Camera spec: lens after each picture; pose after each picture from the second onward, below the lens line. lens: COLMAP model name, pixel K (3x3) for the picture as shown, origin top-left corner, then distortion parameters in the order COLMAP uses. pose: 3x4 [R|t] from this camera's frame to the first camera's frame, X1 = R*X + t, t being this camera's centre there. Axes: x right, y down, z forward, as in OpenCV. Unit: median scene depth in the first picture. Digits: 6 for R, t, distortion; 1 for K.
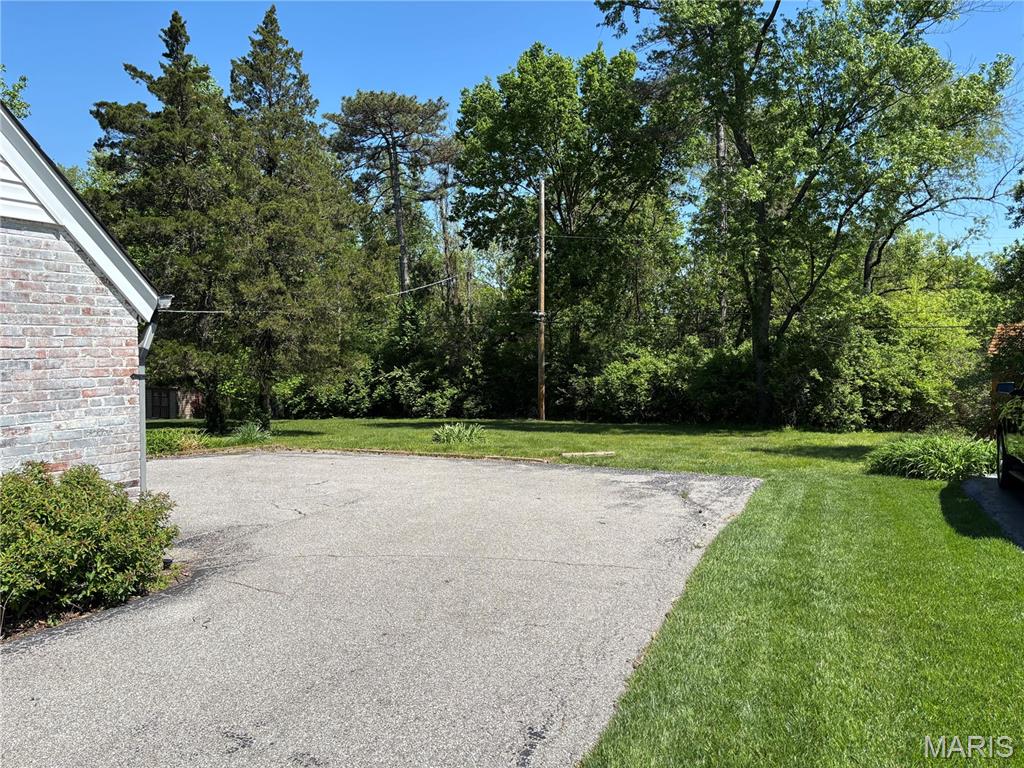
lens RADIAL K [[765.2, 0, 511.4], [0, 765.2, 383.2], [0, 0, 1]] dist [0.012321, -0.004137]
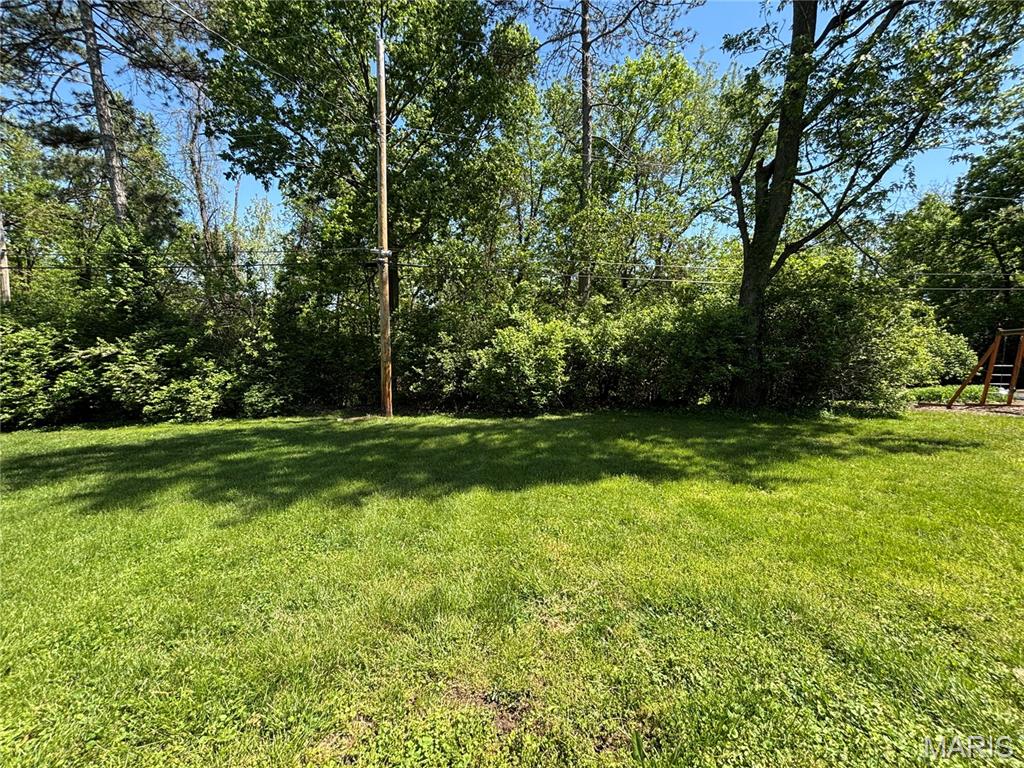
lens RADIAL K [[411.0, 0, 517.4], [0, 411.0, 385.6], [0, 0, 1]] dist [-0.012409, -0.000086]
pose [[0.852091, -0.043403, 0.521591, -0.044939], [0.021510, 0.998618, 0.047959, 0.006155], [-0.522952, -0.029646, 0.851846, 0.576779]]
